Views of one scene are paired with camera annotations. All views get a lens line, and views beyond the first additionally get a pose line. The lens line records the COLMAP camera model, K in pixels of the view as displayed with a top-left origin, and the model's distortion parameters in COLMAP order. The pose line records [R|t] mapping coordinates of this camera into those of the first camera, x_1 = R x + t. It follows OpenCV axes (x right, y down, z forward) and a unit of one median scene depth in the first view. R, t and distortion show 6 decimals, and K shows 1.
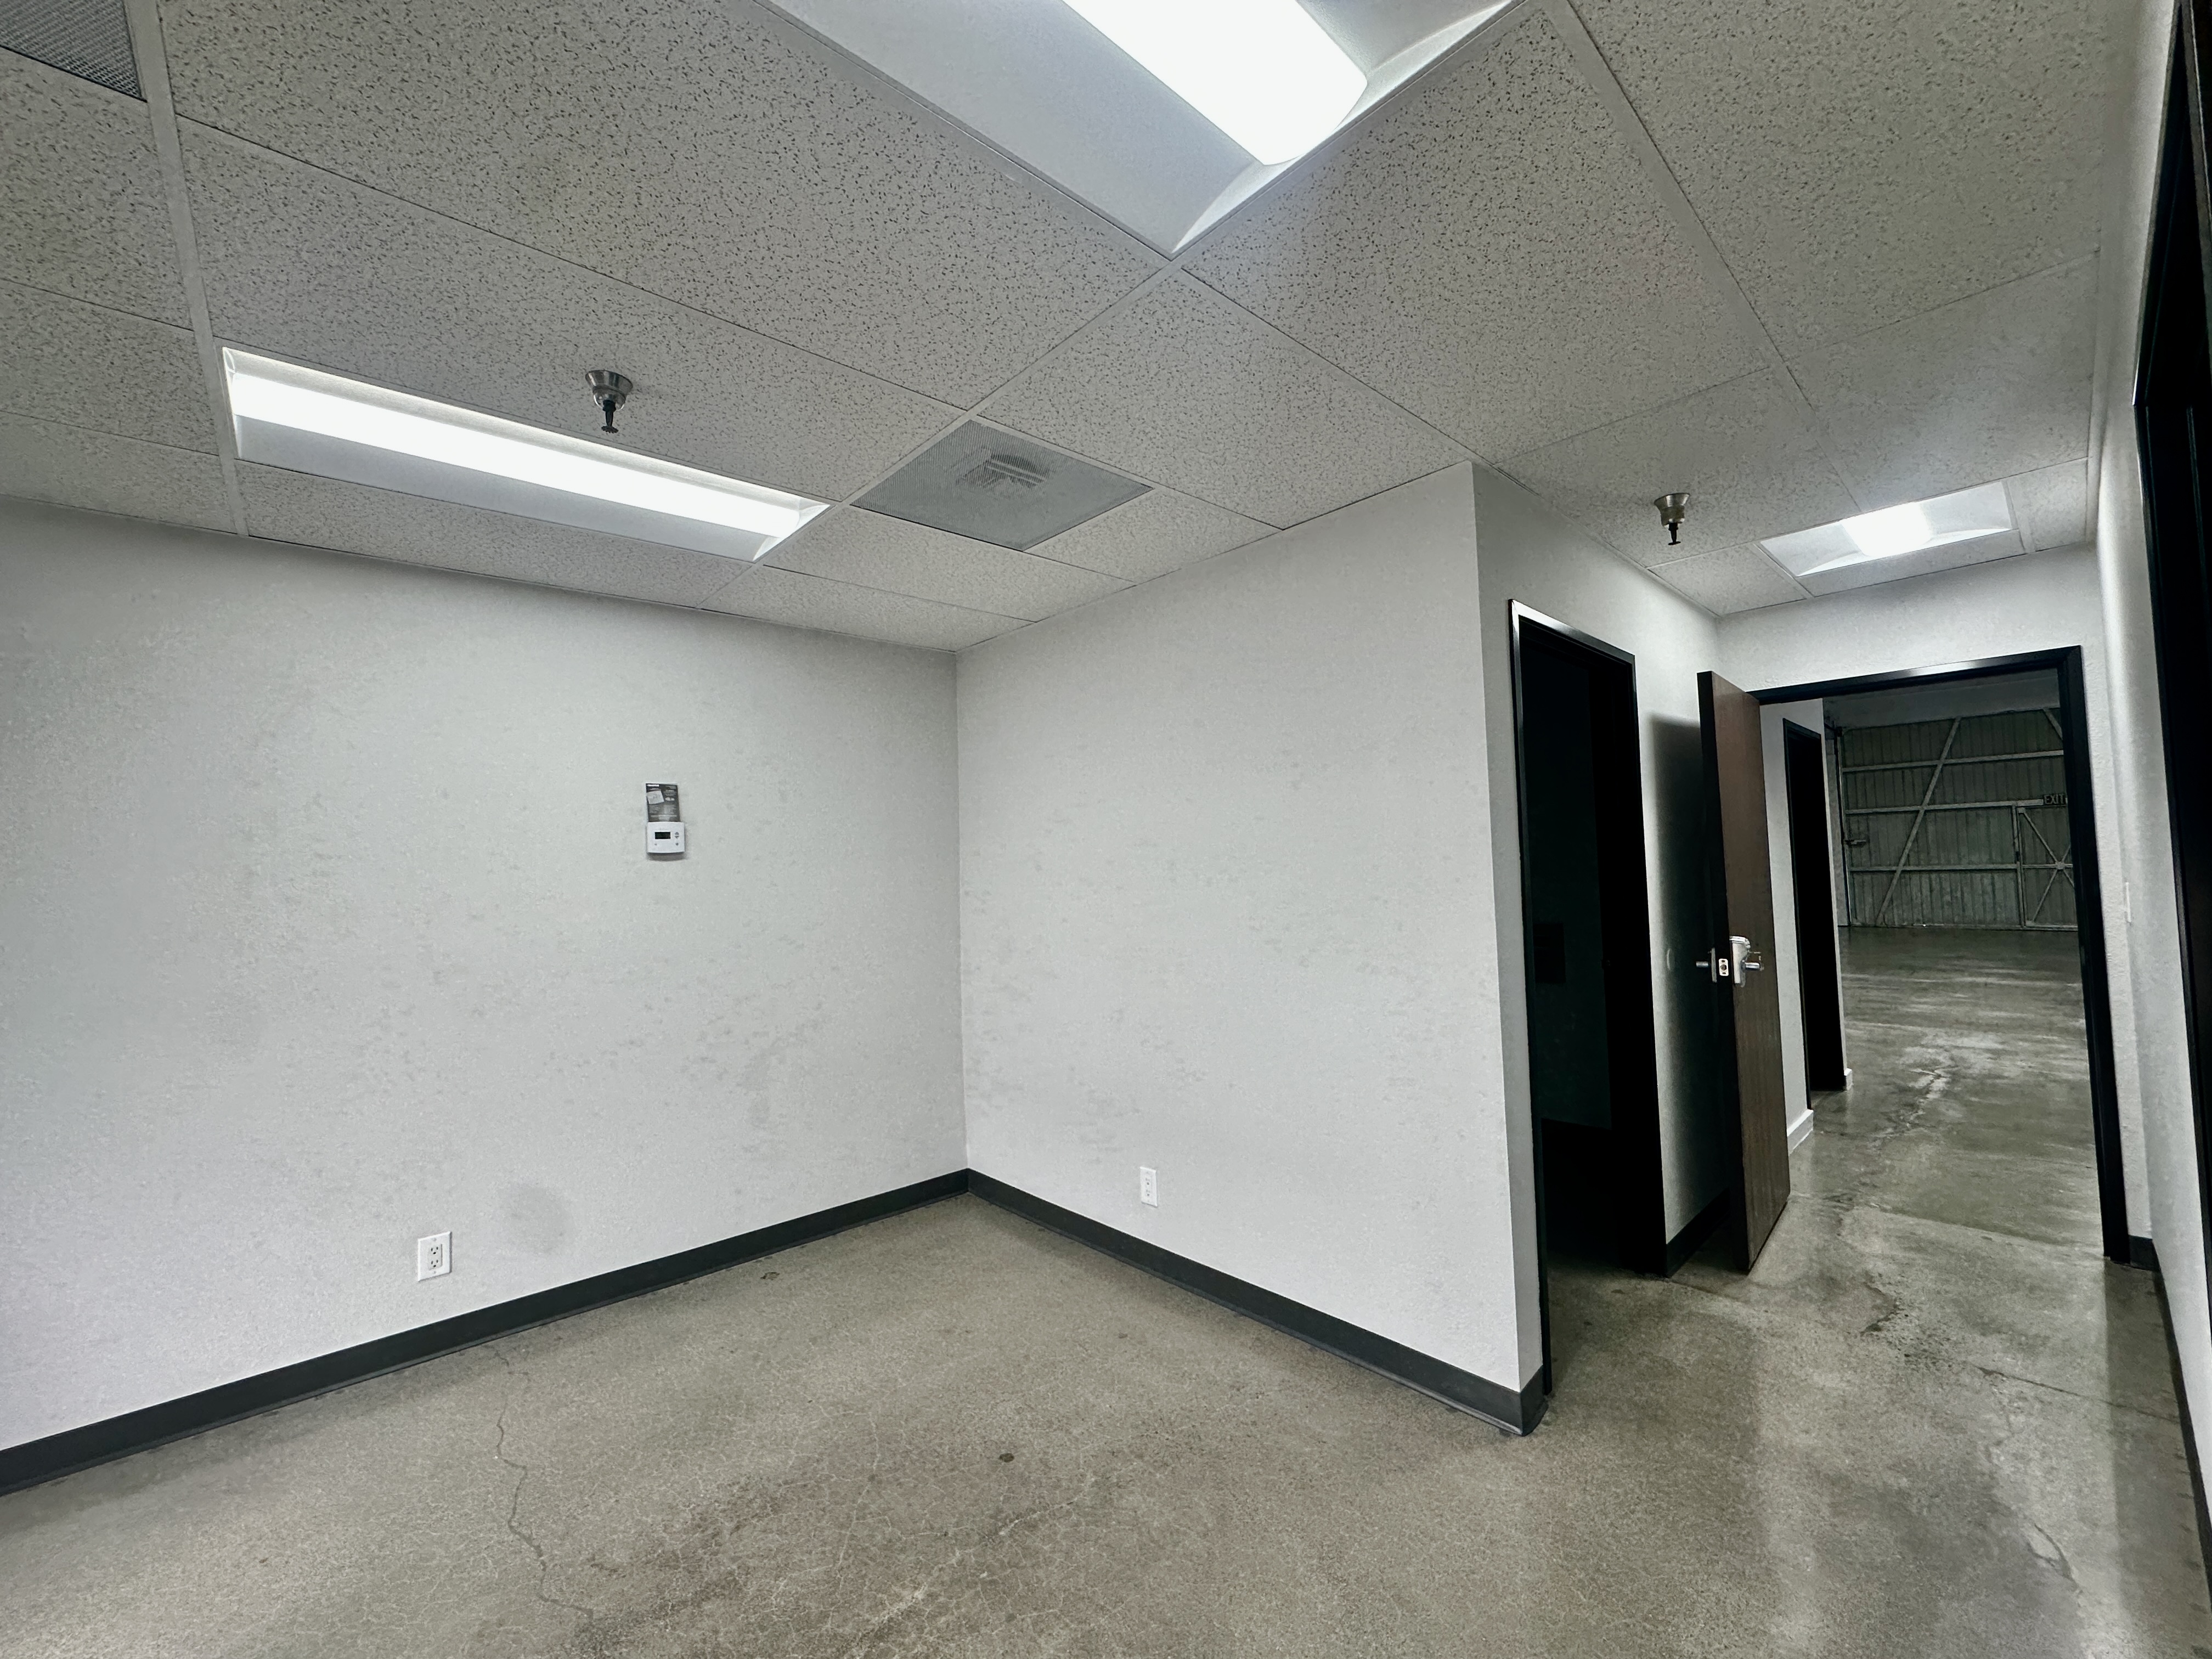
lens RADIAL K [[880.0, 0, 1101.4], [0, 880.0, 828.6], [0, 0, 1]] dist [-0.004757, 0.001073]
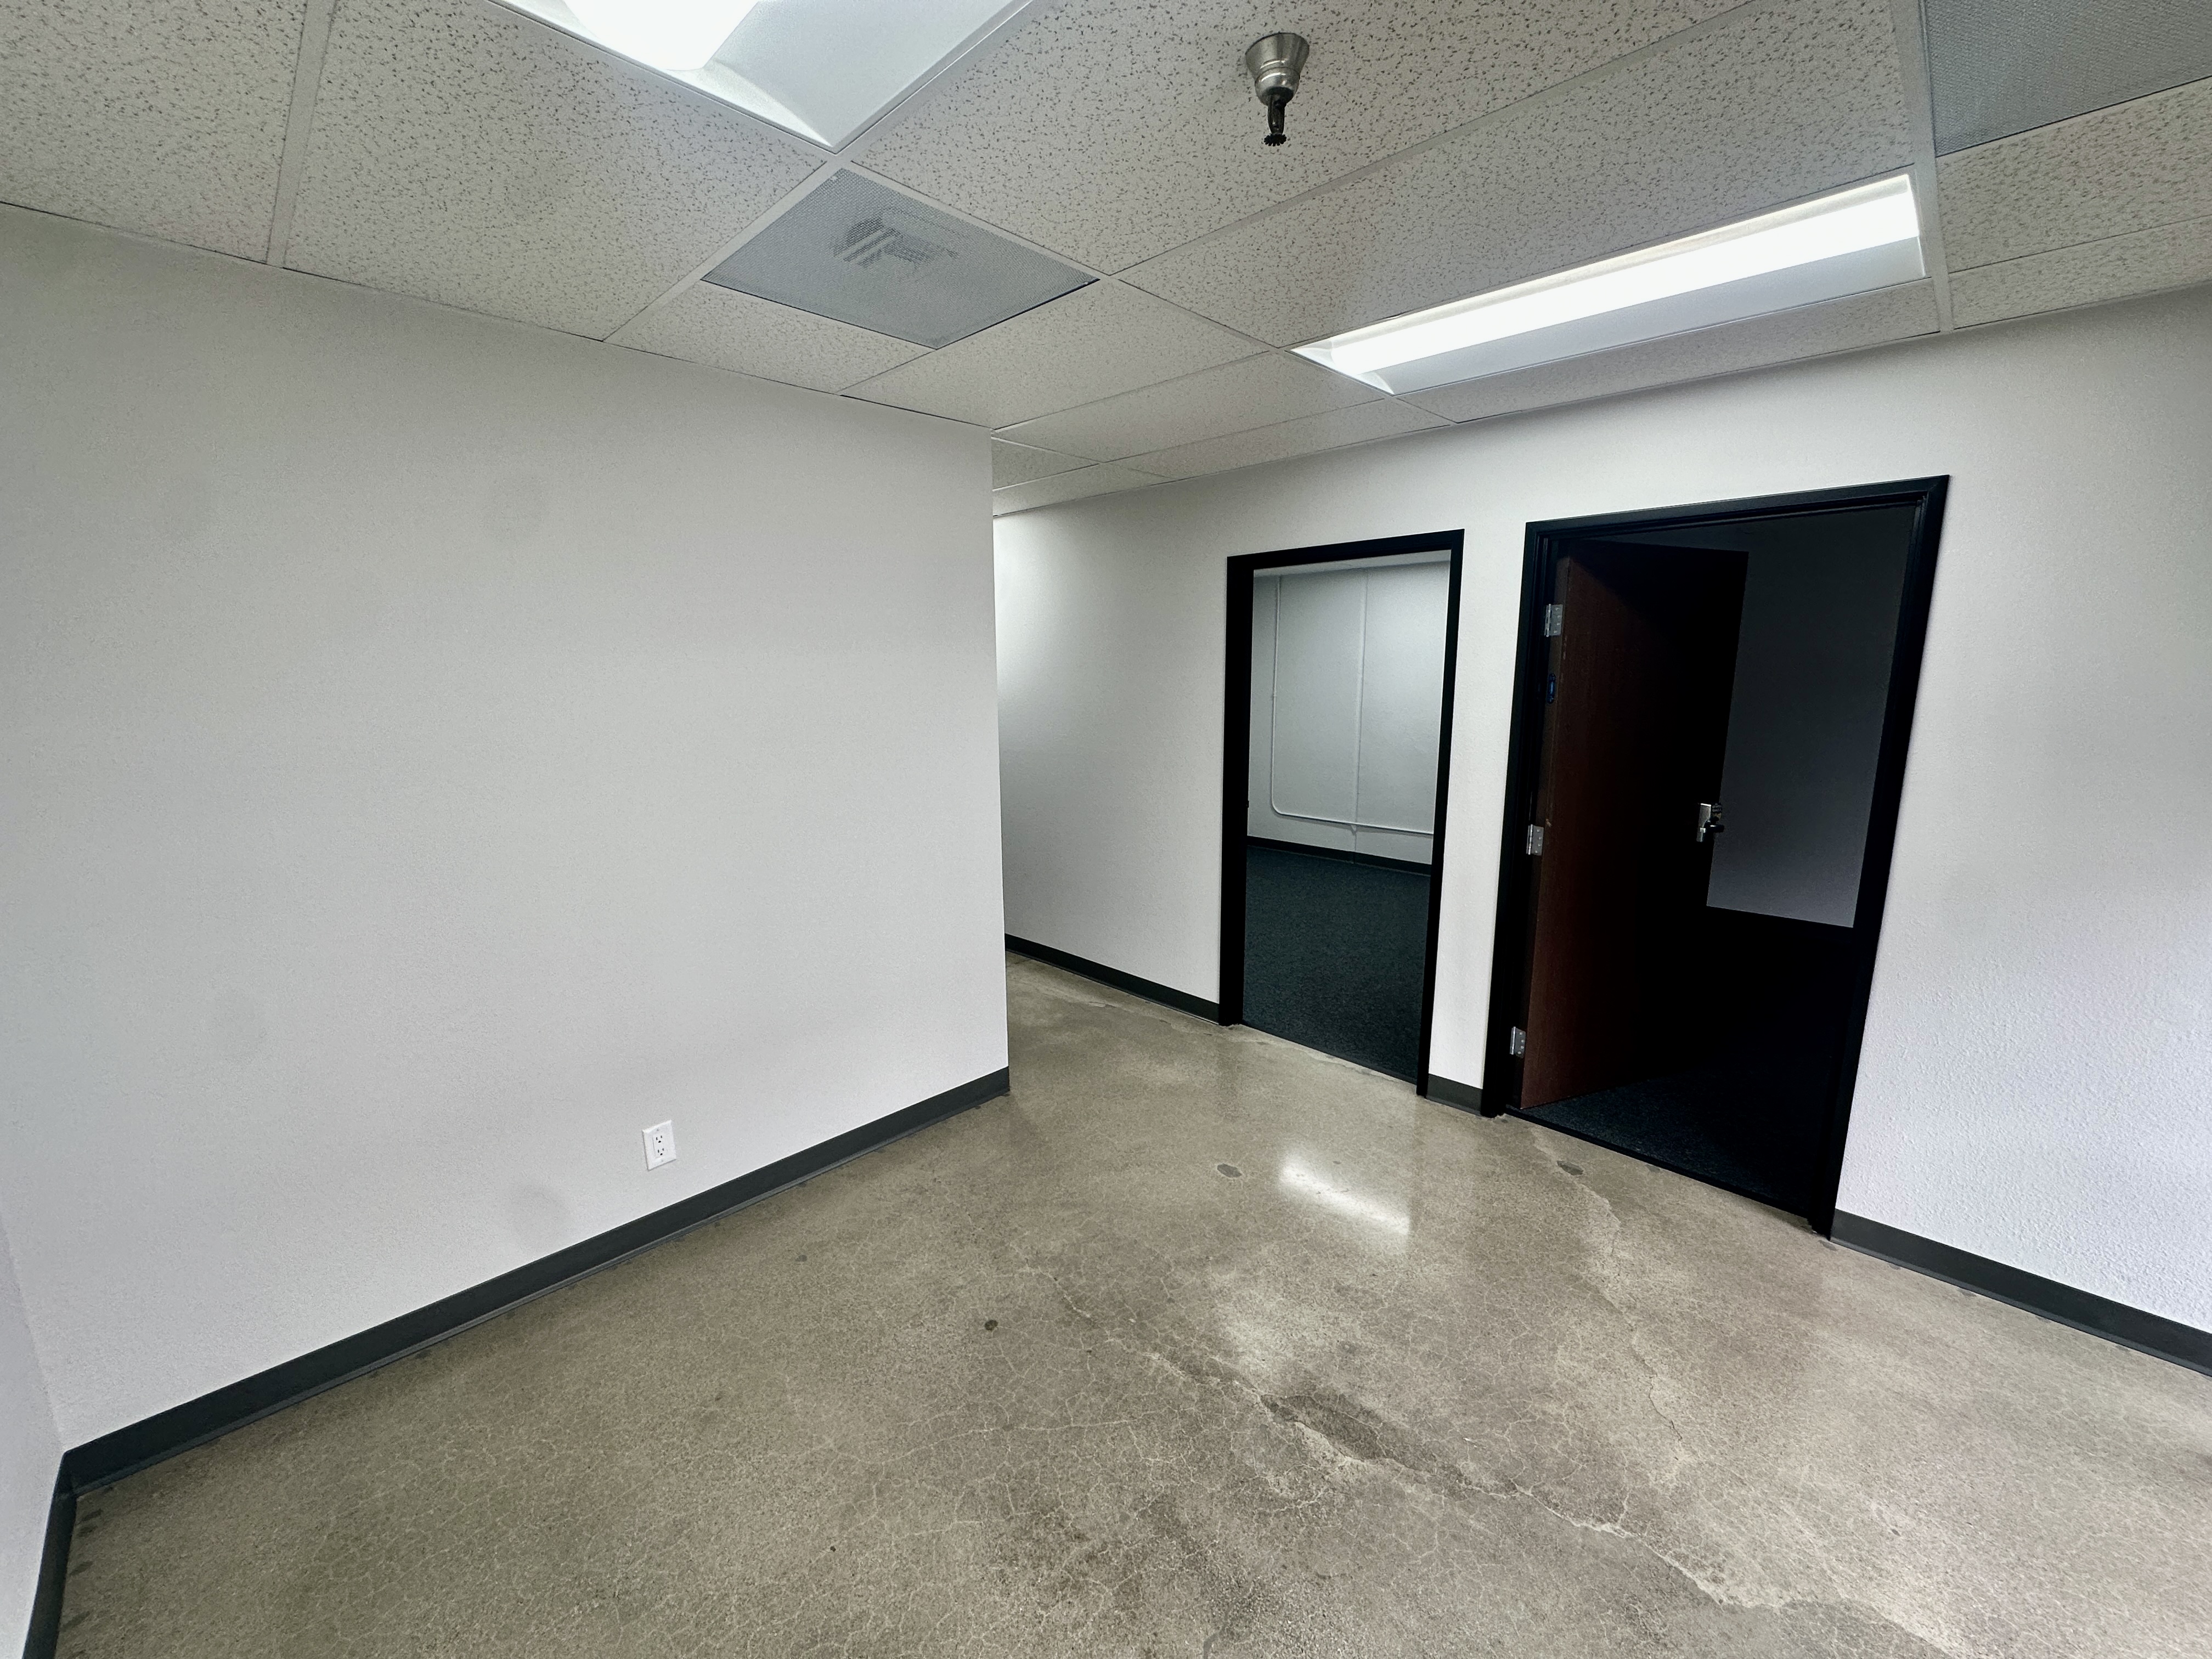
lens RADIAL K [[880.0, 0, 1103.5], [0, 880.0, 828.0], [0, 0, 1]] dist [-0.004757, 0.001073]
pose [[-0.052822, -0.147033, 0.987720, -1.195458], [-0.042215, 0.988546, 0.144898, -0.026430], [-0.997711, -0.034043, -0.058423, 1.070447]]
